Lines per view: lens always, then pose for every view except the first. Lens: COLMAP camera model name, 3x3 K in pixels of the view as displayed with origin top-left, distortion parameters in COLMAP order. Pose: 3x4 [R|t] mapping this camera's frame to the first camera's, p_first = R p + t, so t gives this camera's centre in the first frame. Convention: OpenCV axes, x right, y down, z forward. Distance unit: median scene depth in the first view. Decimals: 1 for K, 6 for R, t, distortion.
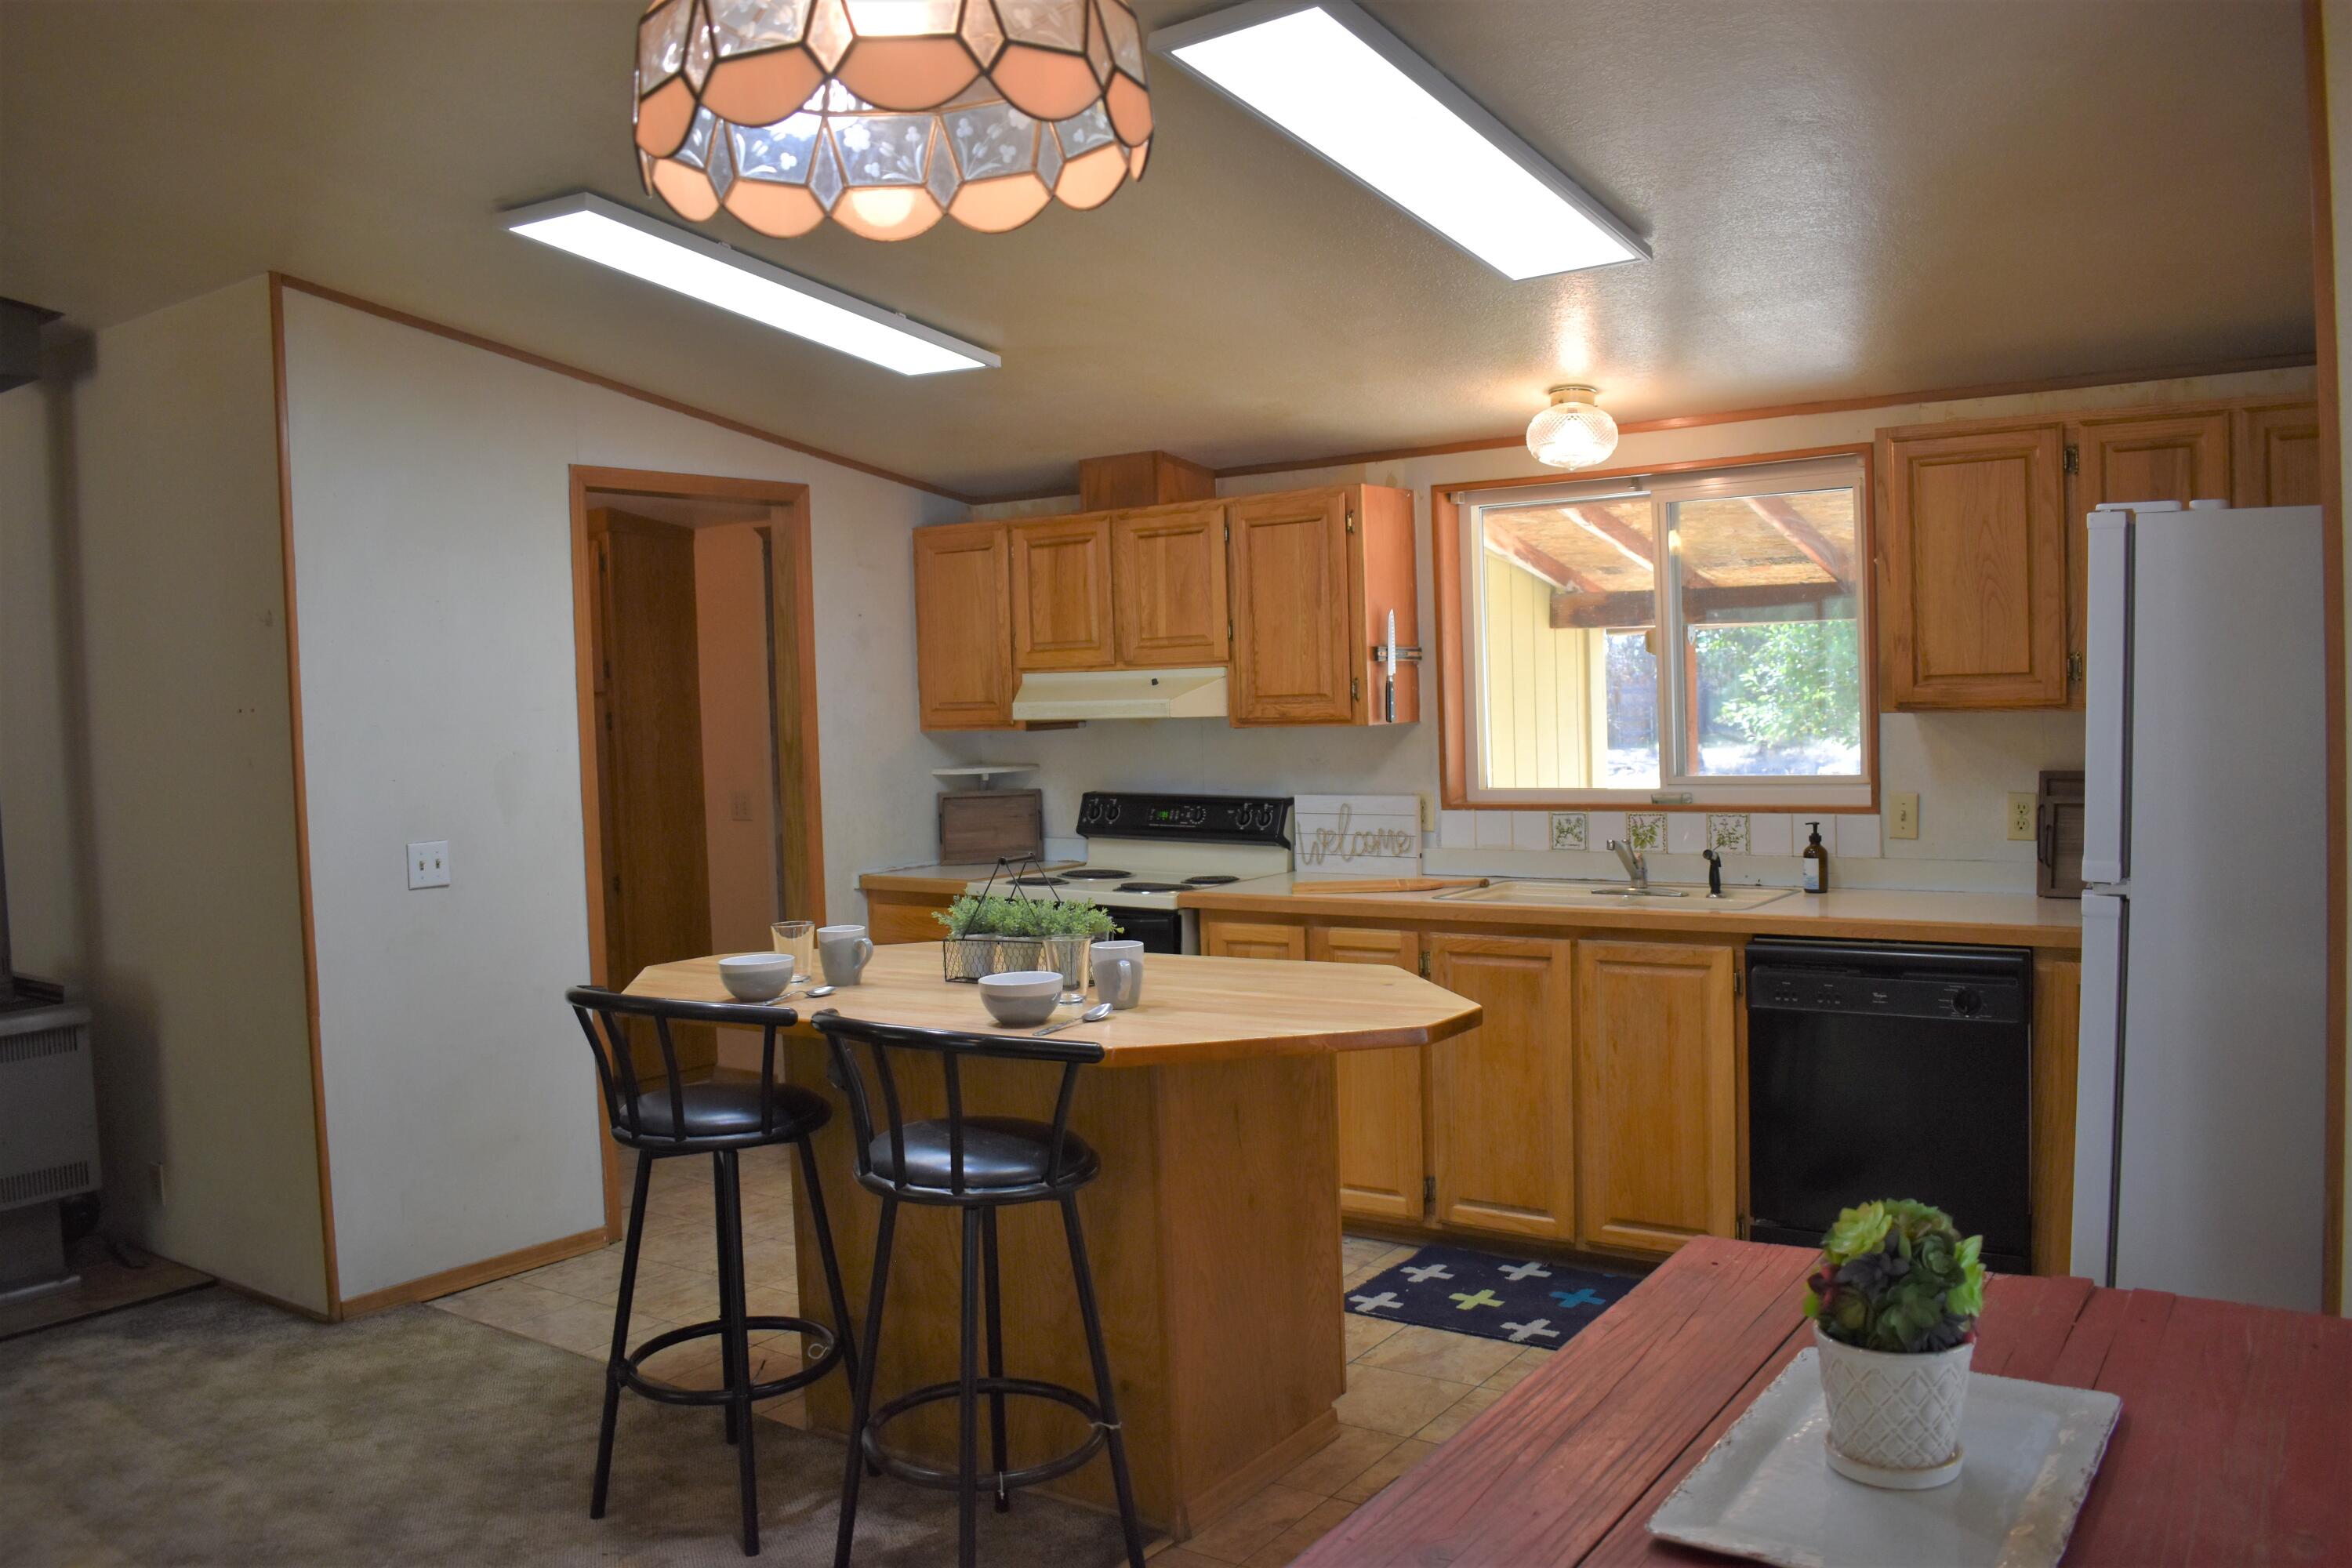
lens RADIAL K [[1835.3, 0, 1176.0], [0, 1835.3, 784.0], [0, 0, 1]] dist [-0.094602, -0.010668]
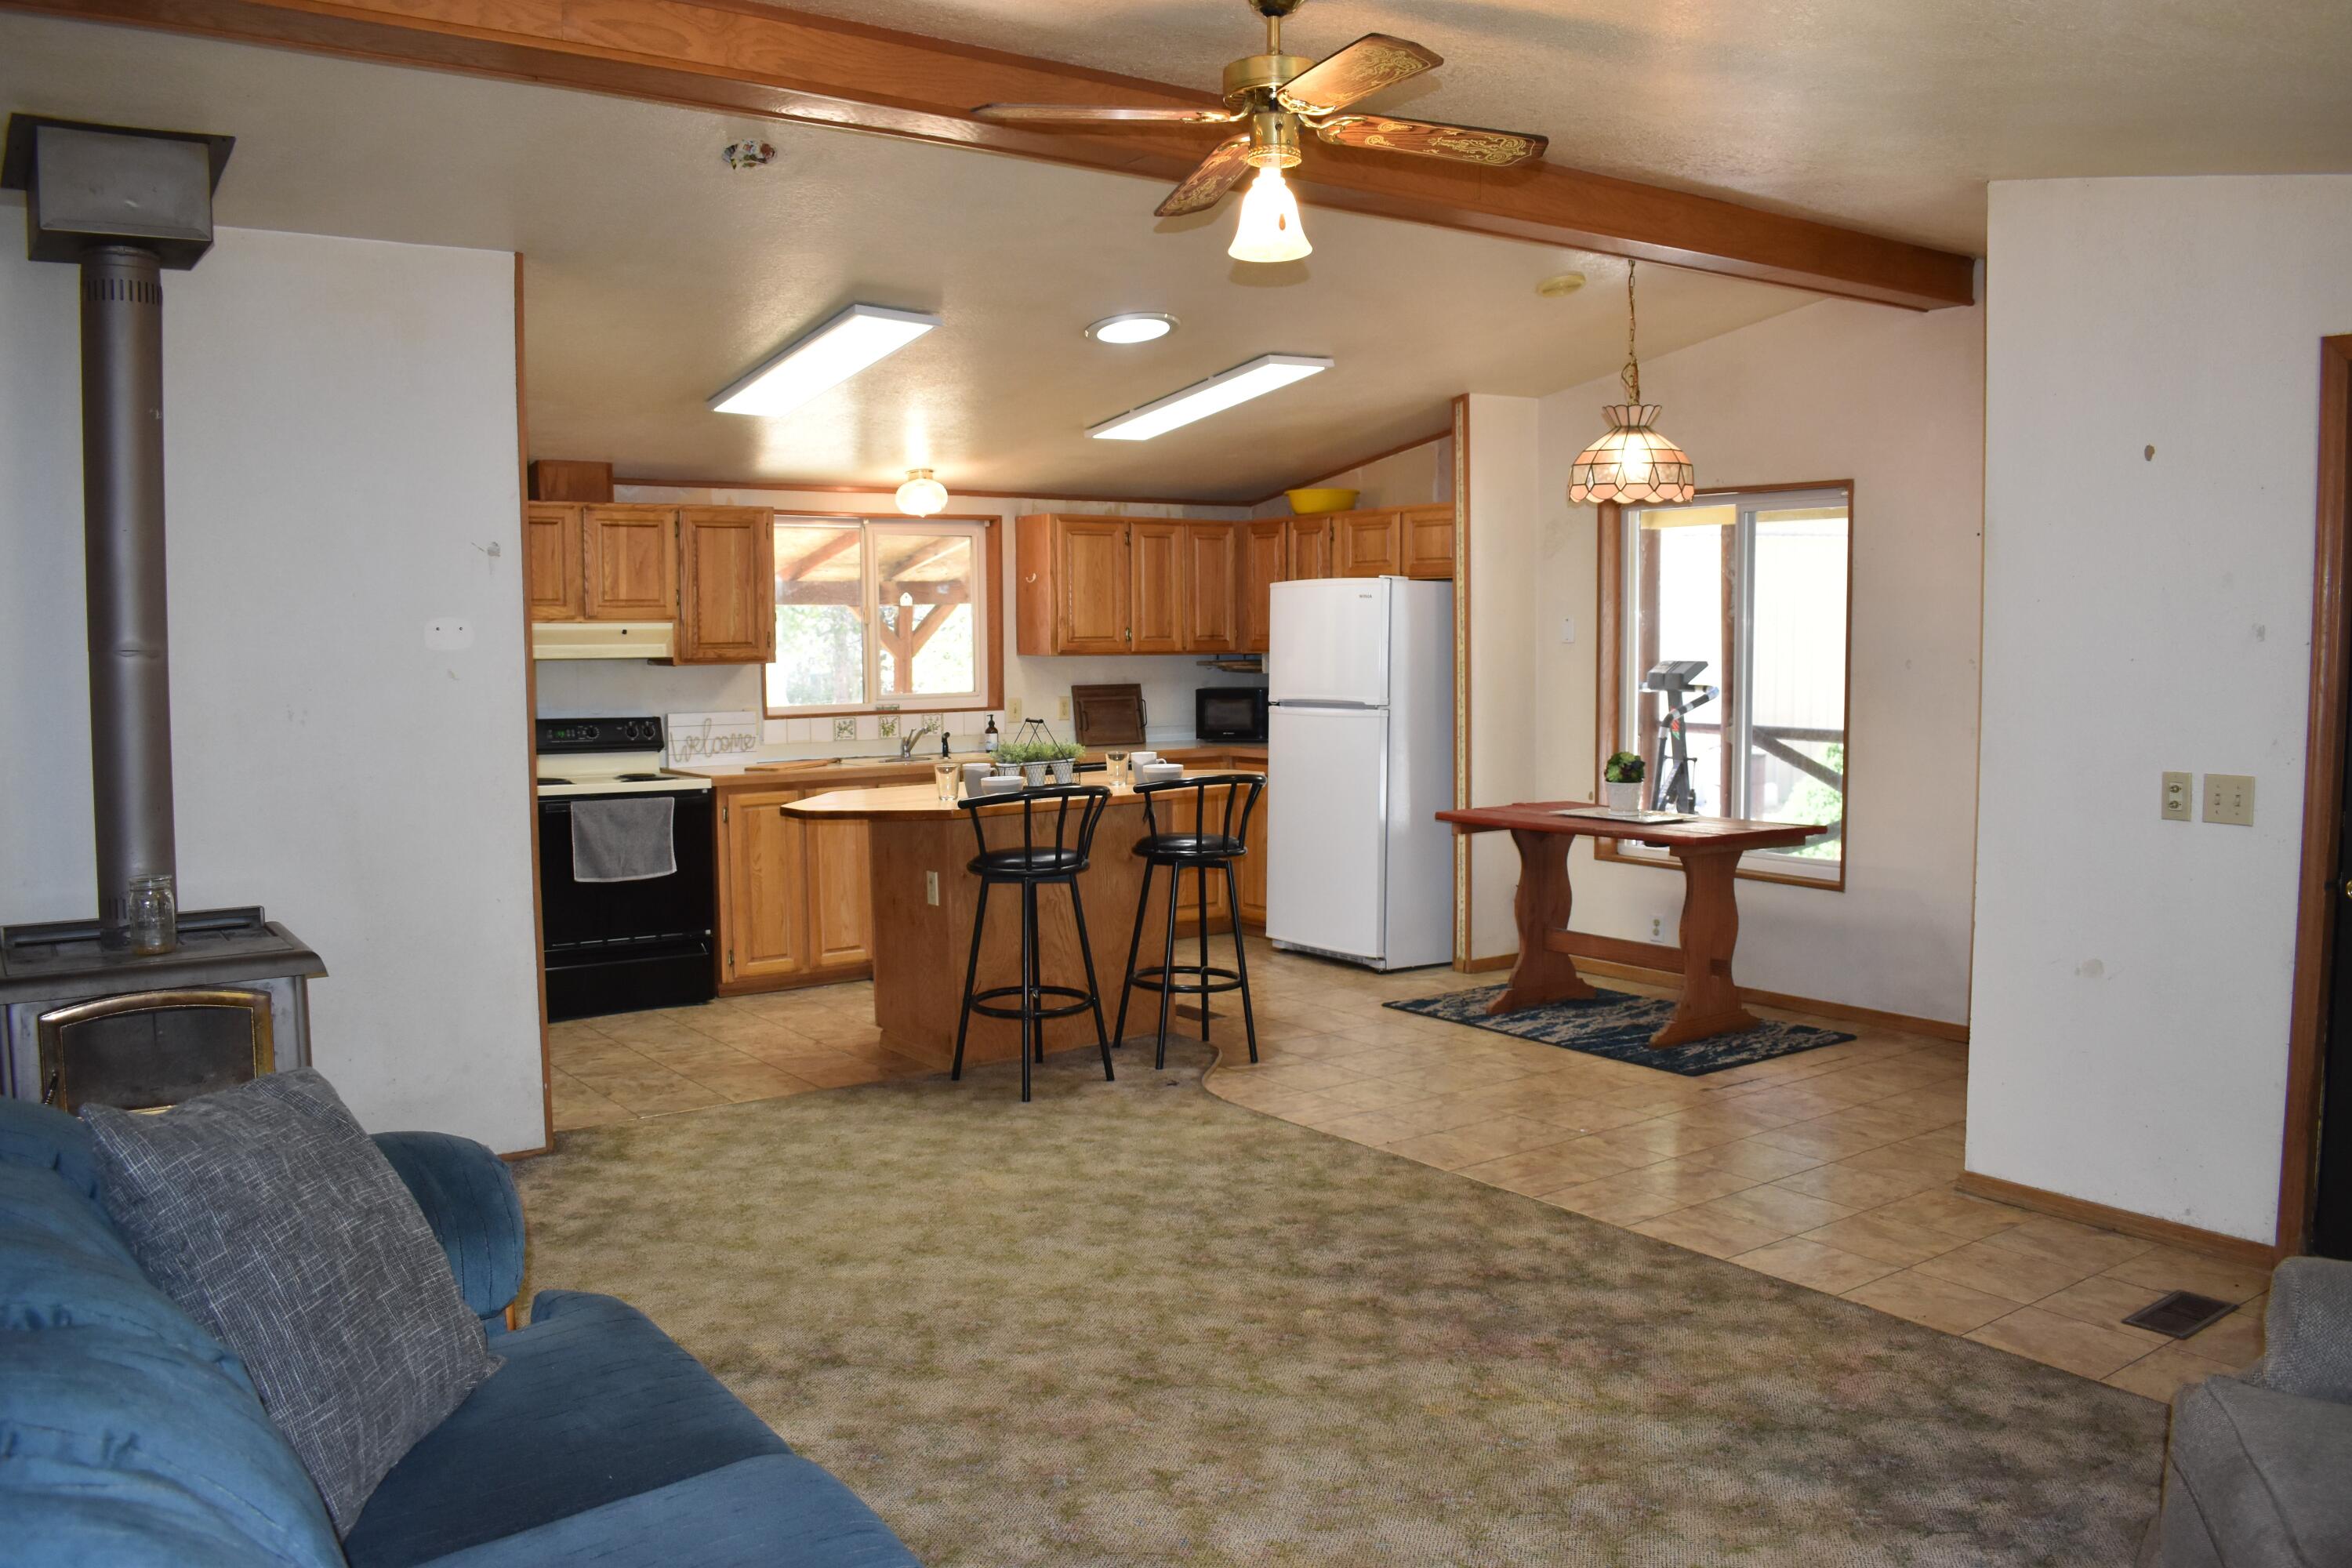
lens RADIAL K [[1890.8, 0, 1176.0], [0, 1890.8, 784.0], [0, 0, 1]] dist [-0.087578, 0.009341]
pose [[0.317881, -0.046449, 0.946992, -1.387657], [0.048062, 0.998305, 0.032833, 0.036289], [-0.946912, 0.035077, 0.319574, 0.186980]]
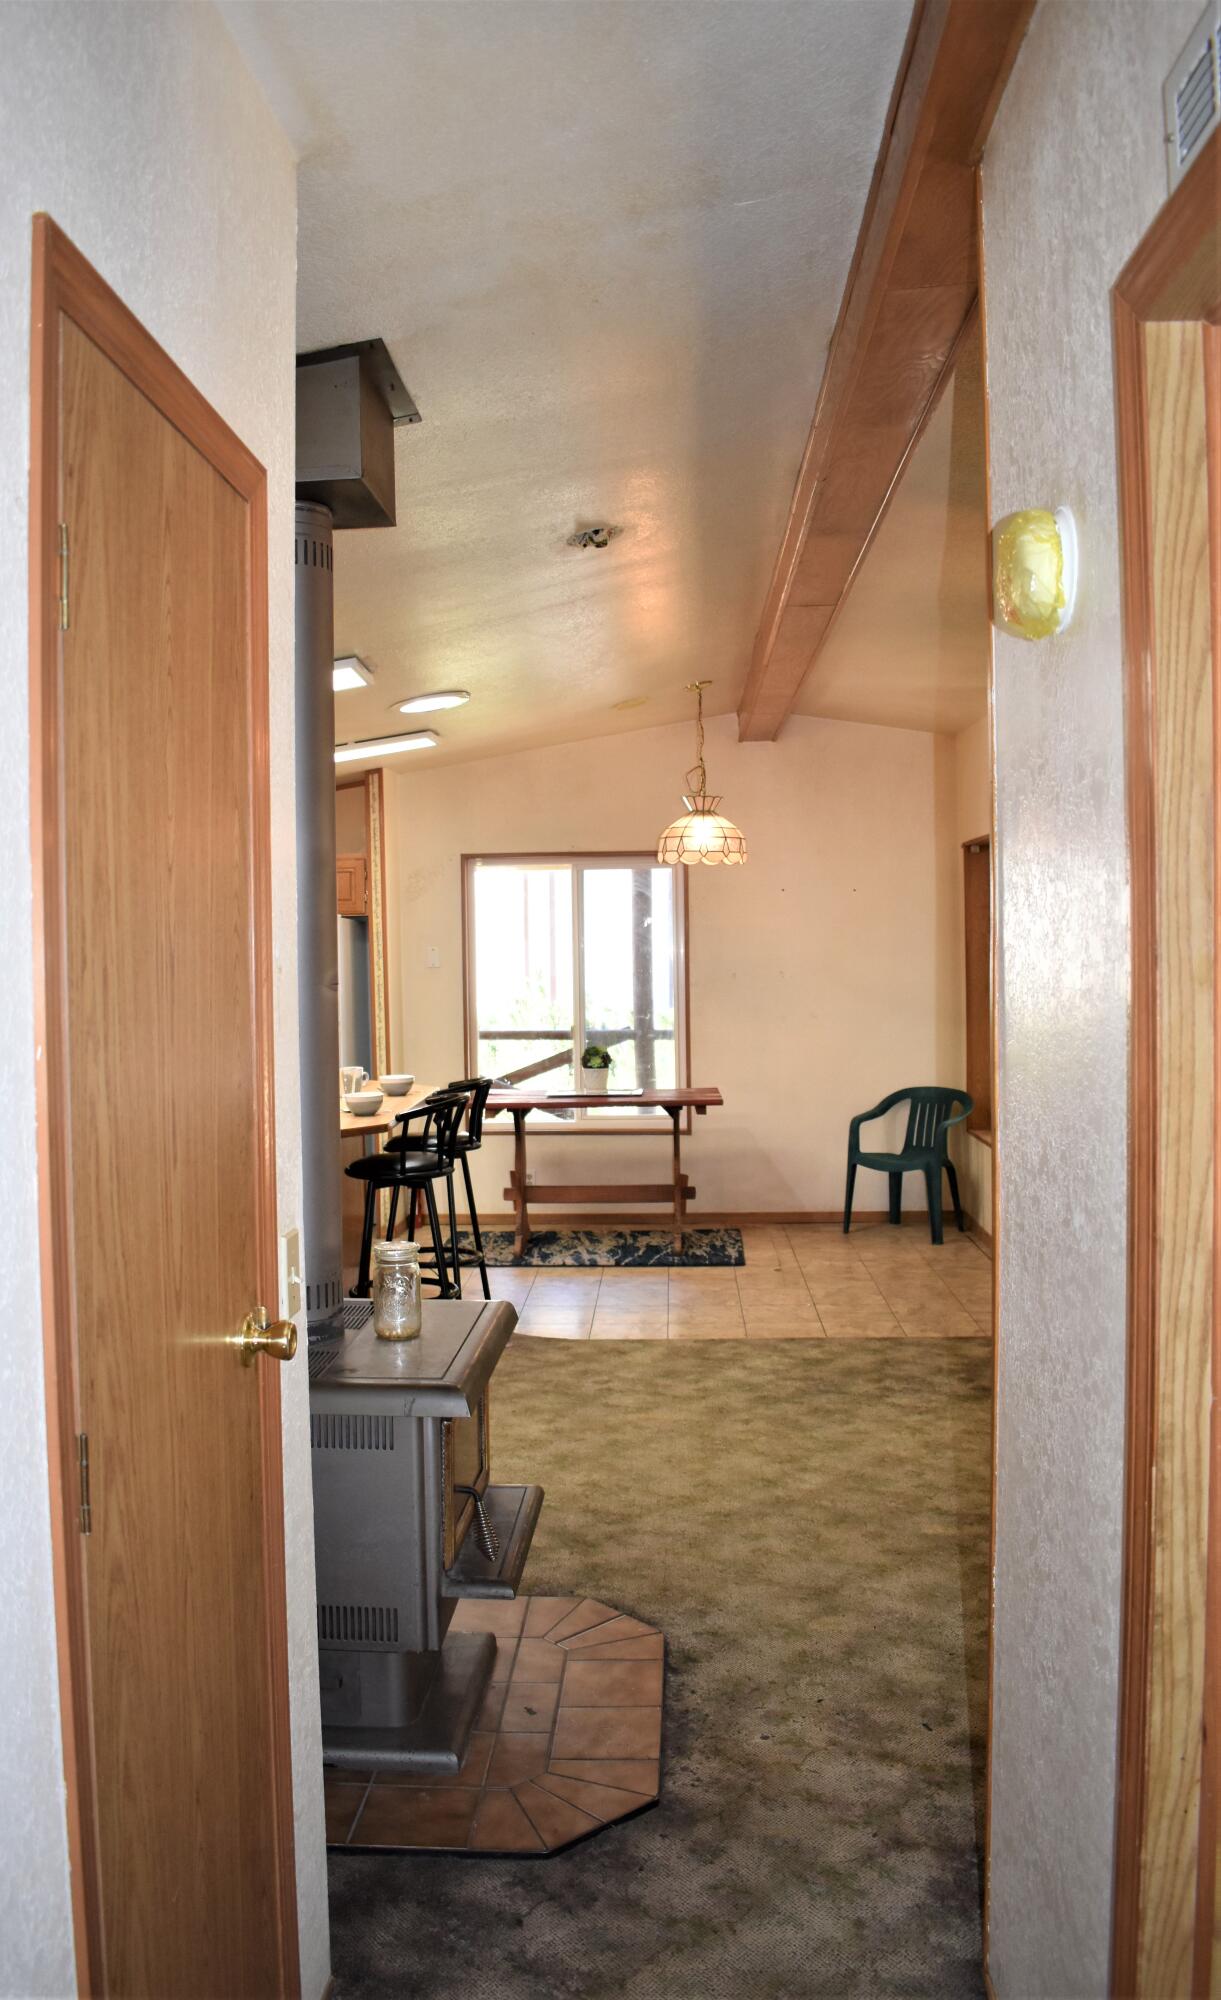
lens RADIAL K [[1599.0, 0, 610.5], [0, 1599.0, 1000.0], [0, 0, 1]] dist [-0.095391, -0.000202]
pose [[-0.540240, 0.011167, 0.841437, -1.311324], [0.079773, 0.996089, 0.037998, -0.034850], [-0.837722, 0.087652, -0.539017, 1.226732]]
